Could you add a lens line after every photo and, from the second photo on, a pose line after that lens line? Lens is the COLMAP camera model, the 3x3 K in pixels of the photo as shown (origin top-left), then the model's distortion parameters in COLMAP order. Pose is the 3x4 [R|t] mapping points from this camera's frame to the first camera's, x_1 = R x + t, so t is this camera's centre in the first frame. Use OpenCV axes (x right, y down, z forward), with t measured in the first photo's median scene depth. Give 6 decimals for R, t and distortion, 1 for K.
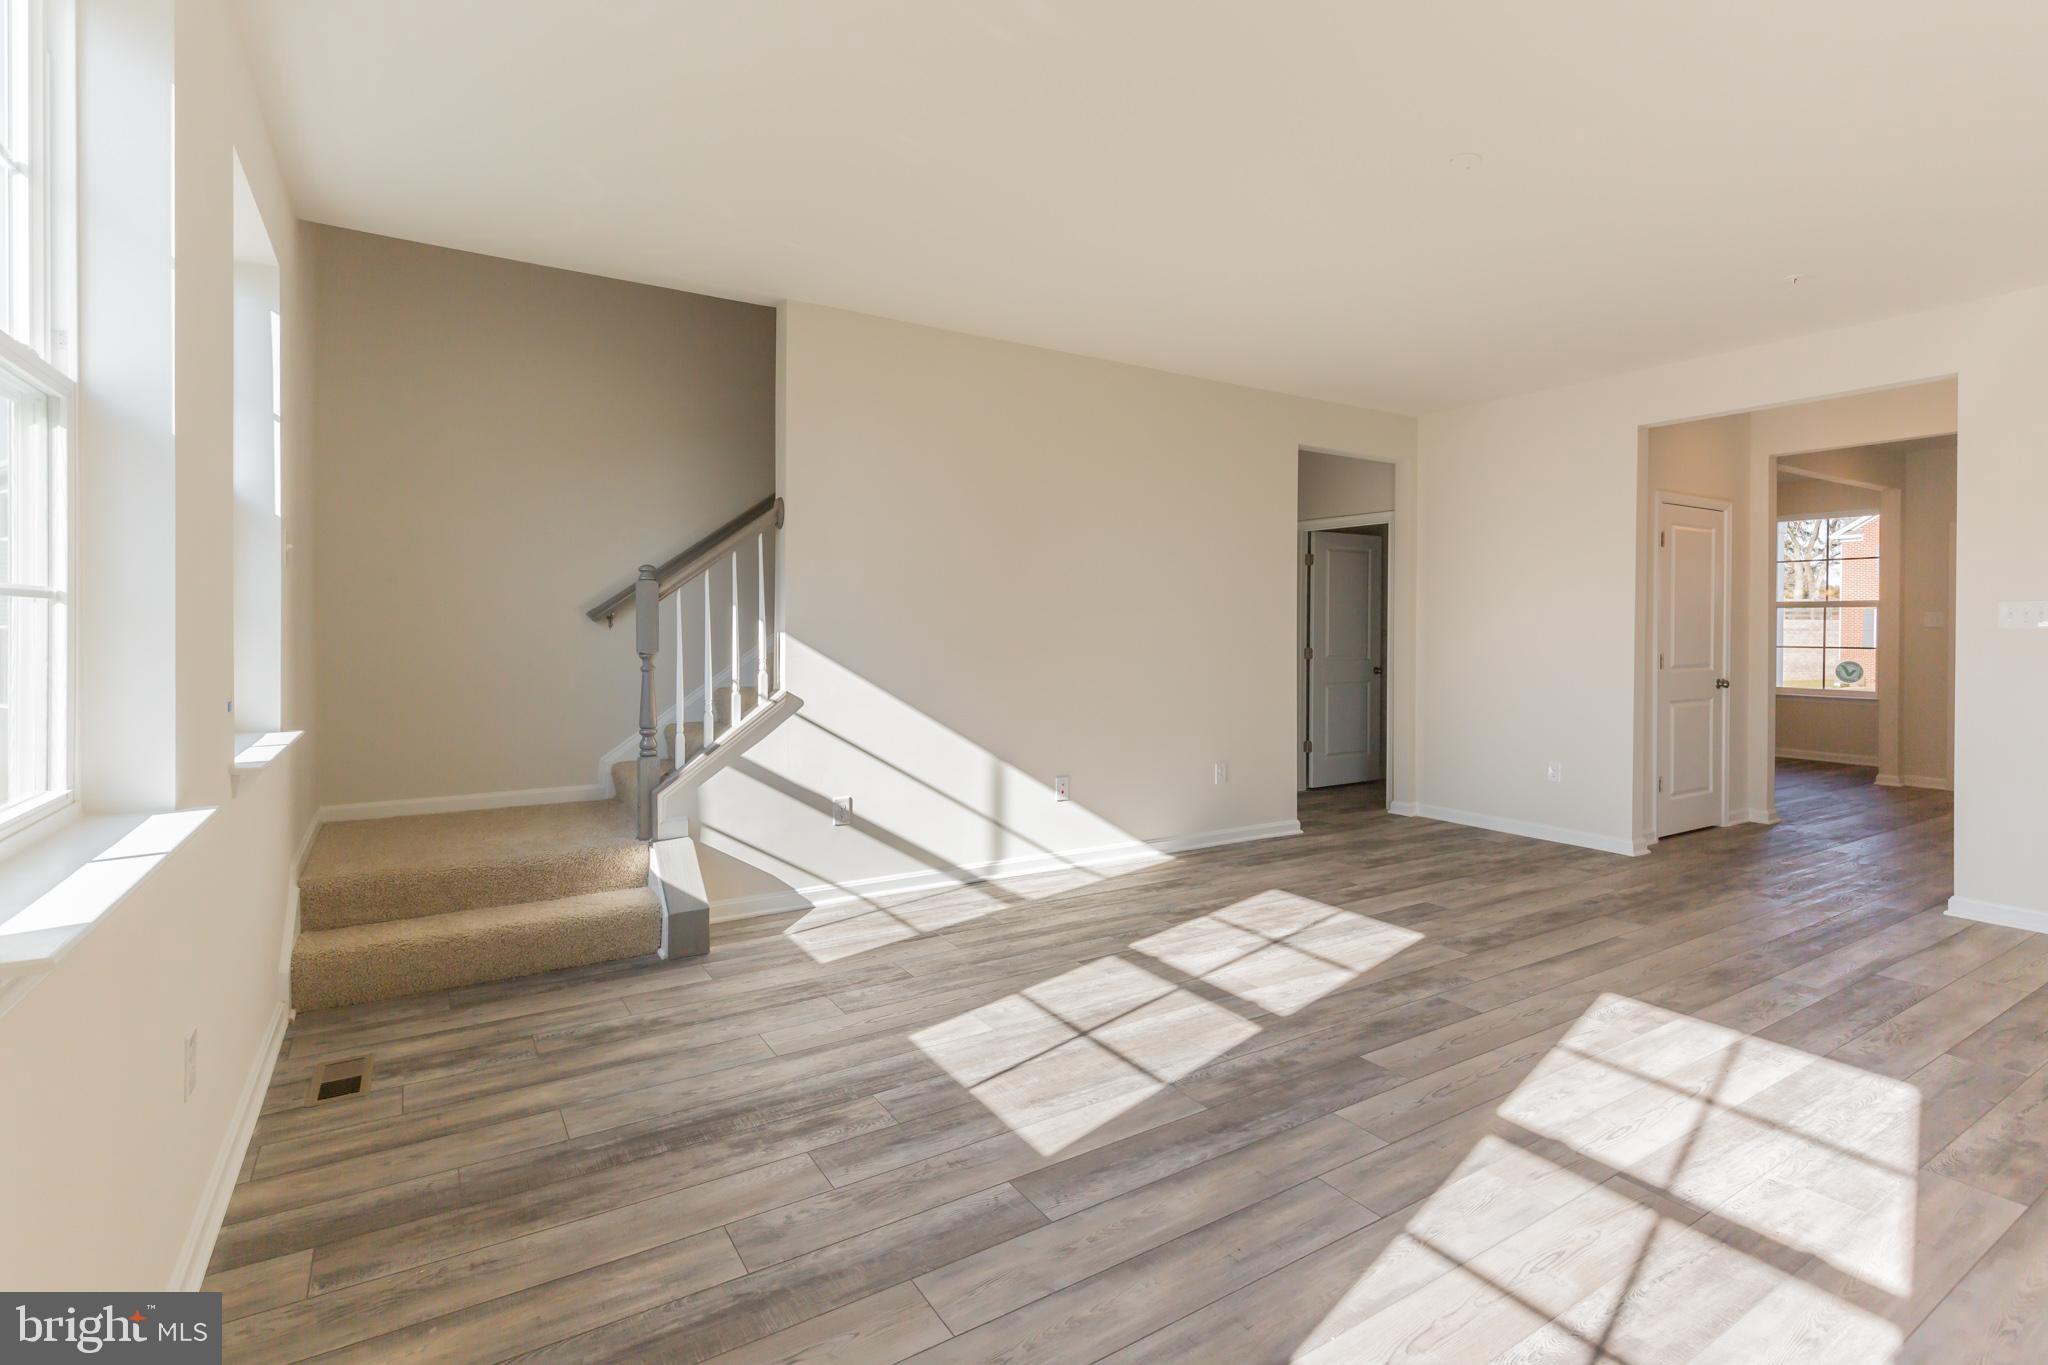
lens RADIAL K [[966.6, 0, 1068.4], [0, 966.6, 629.5], [0, 0, 1]] dist [0.008190, -0.003267]
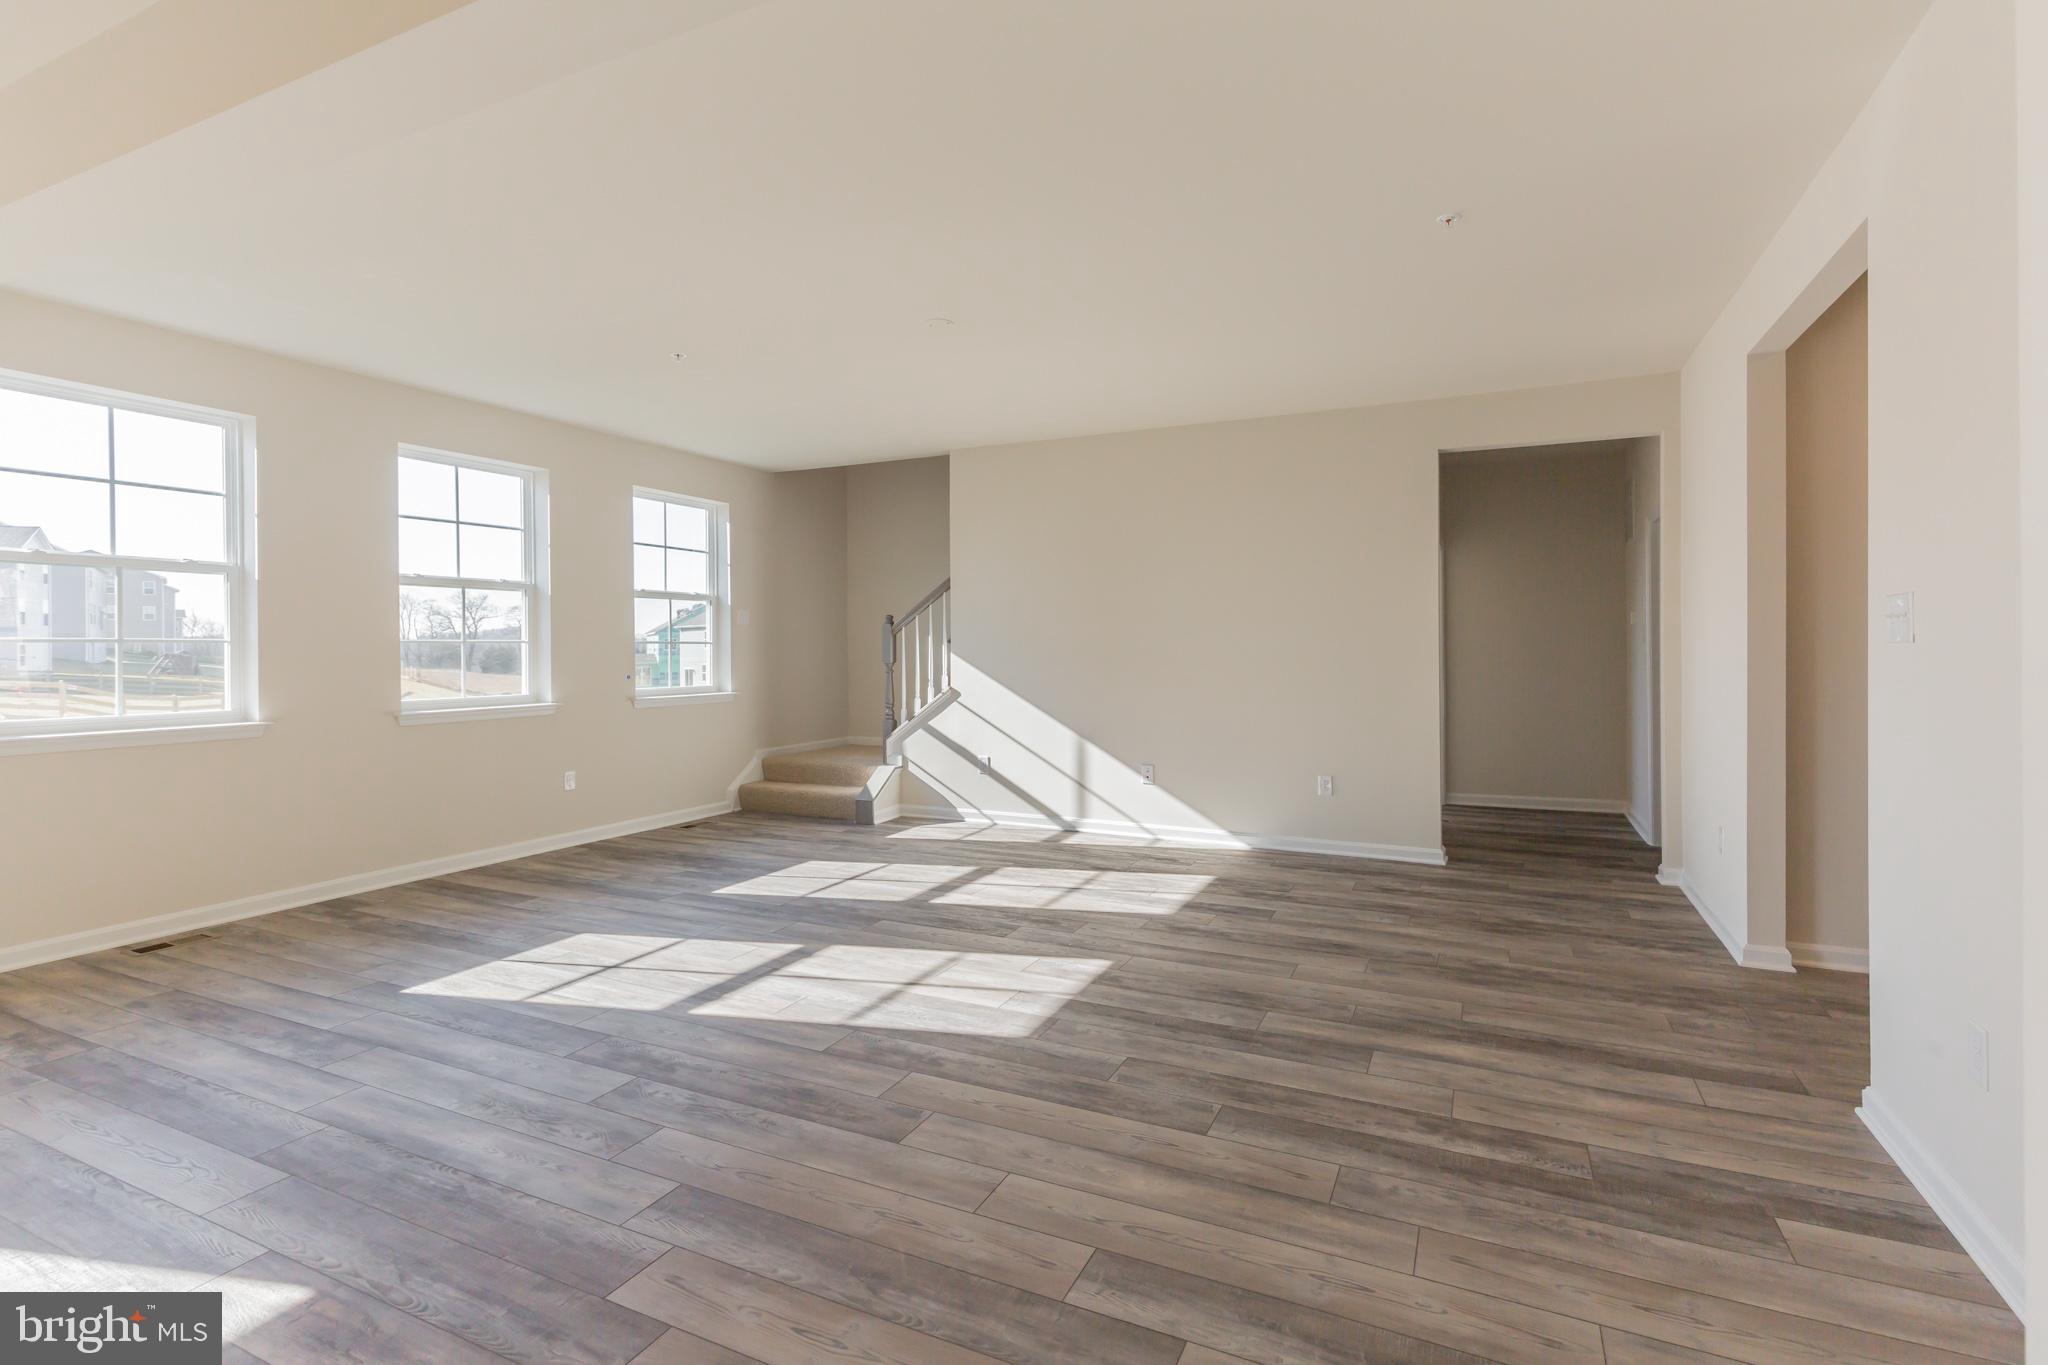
lens RADIAL K [[966.6, 0, 1050.0], [0, 966.6, 641.7], [0, 0, 1]] dist [0.008190, -0.003267]
pose [[0.530035, -0.012289, -0.847886, 1.205268], [0.005048, 0.999923, -0.011337, 0.006656], [0.847960, 0.001728, 0.530057, 0.270829]]
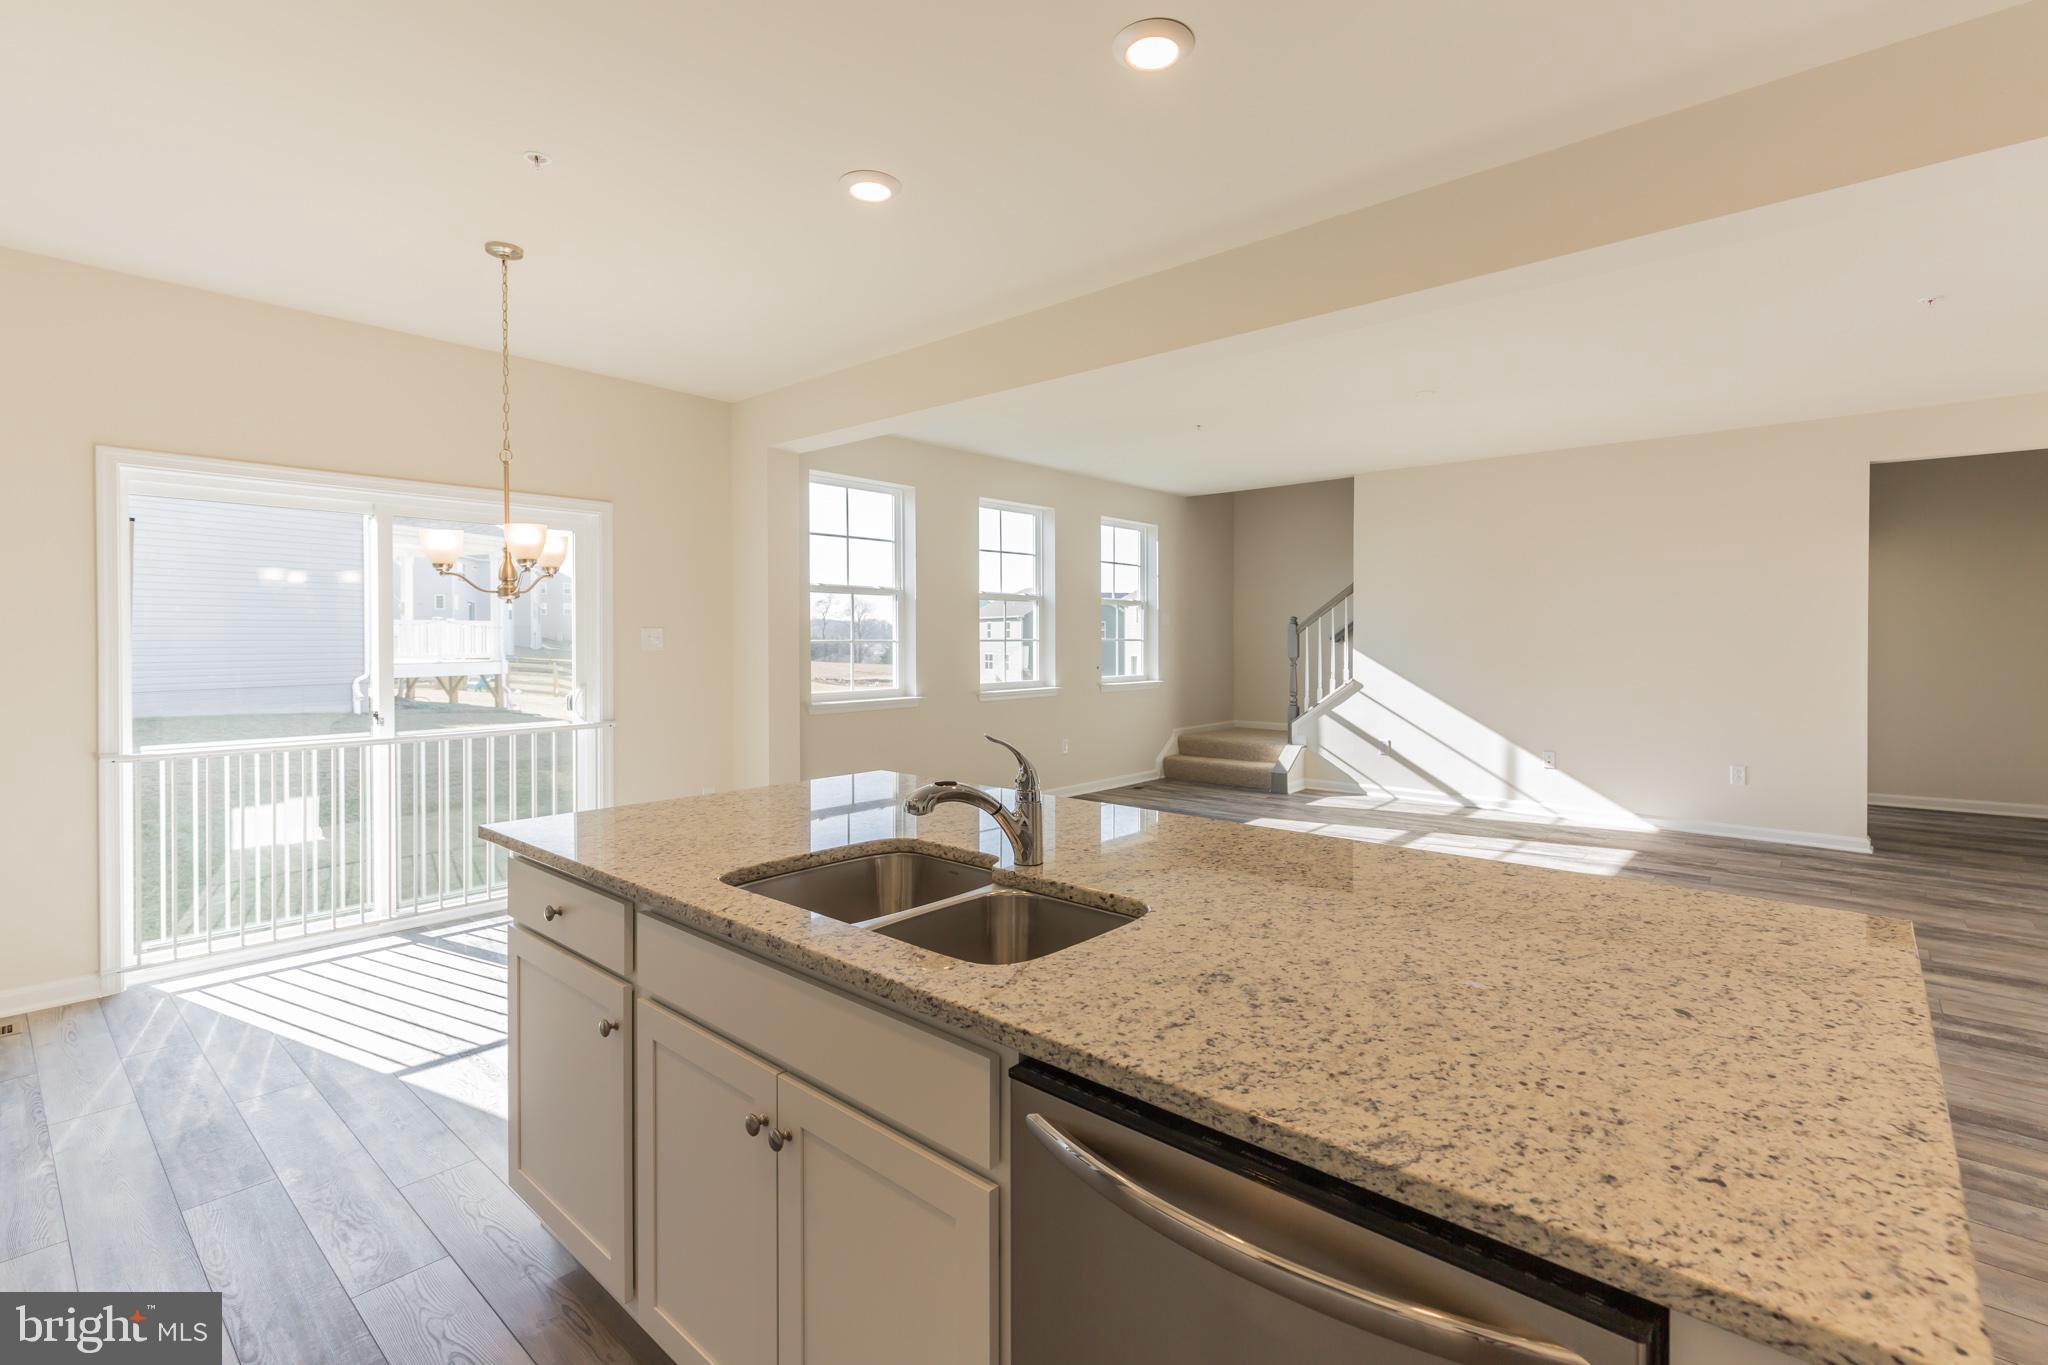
lens RADIAL K [[966.6, 0, 1044.7], [0, 966.6, 643.5], [0, 0, 1]] dist [0.008190, -0.003267]
pose [[0.286913, -0.000225, -0.957957, 1.376240], [0.000420, 1.000000, -0.000109, -0.006384], [0.957956, -0.000371, 0.286913, -0.135808]]
